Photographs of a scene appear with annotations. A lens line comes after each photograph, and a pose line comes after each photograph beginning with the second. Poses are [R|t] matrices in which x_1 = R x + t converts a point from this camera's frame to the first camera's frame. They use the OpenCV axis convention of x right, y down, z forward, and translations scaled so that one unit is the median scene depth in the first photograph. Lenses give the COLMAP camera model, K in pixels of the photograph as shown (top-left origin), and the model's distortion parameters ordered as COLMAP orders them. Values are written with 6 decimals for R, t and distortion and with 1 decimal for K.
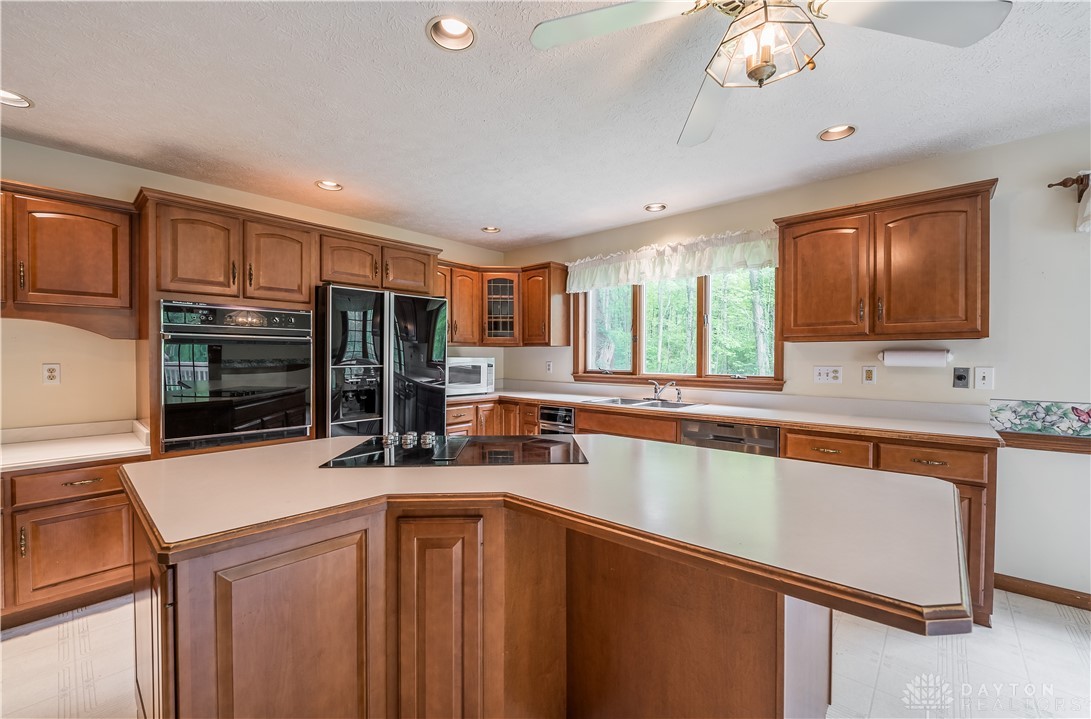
lens RADIAL K [[444.3, 0, 546.4], [0, 444.3, 361.0], [0, 0, 1]] dist [-0.007010, -0.000281]
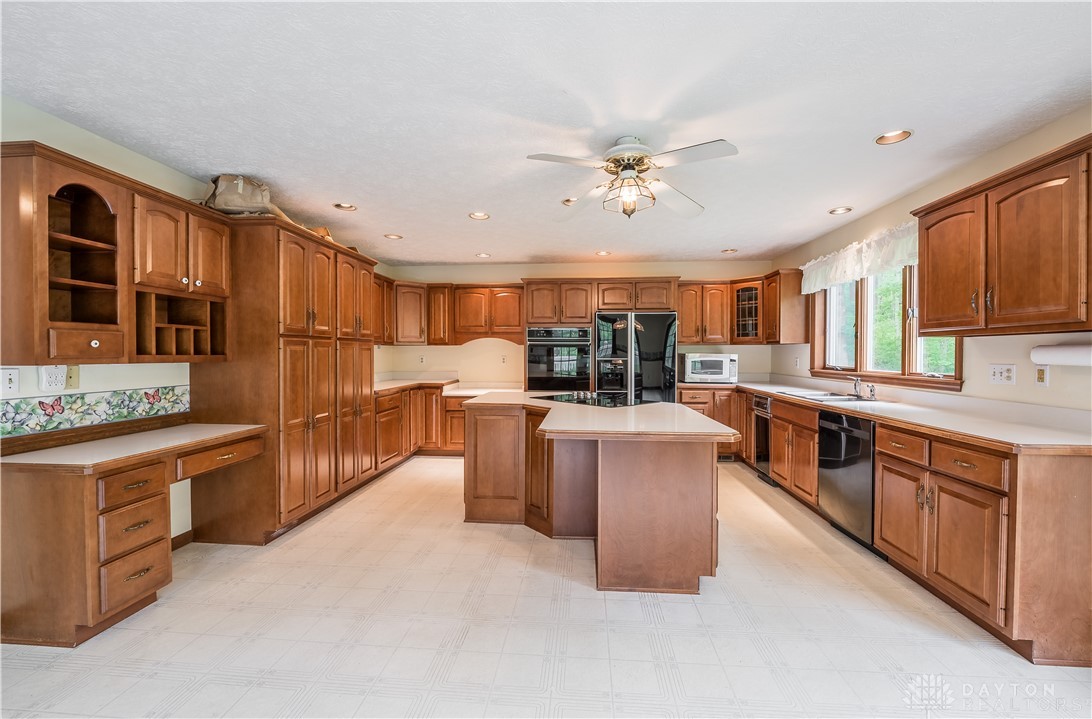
lens RADIAL K [[444.7, 0, 546.9], [0, 444.7, 358.1], [0, 0, 1]] dist [-0.007010, -0.000281]
pose [[0.599925, 0.008667, -0.800009, 0.671095], [-0.008178, 0.999956, 0.004701, 0.002686], [0.800014, 0.003722, 0.599970, -0.179772]]
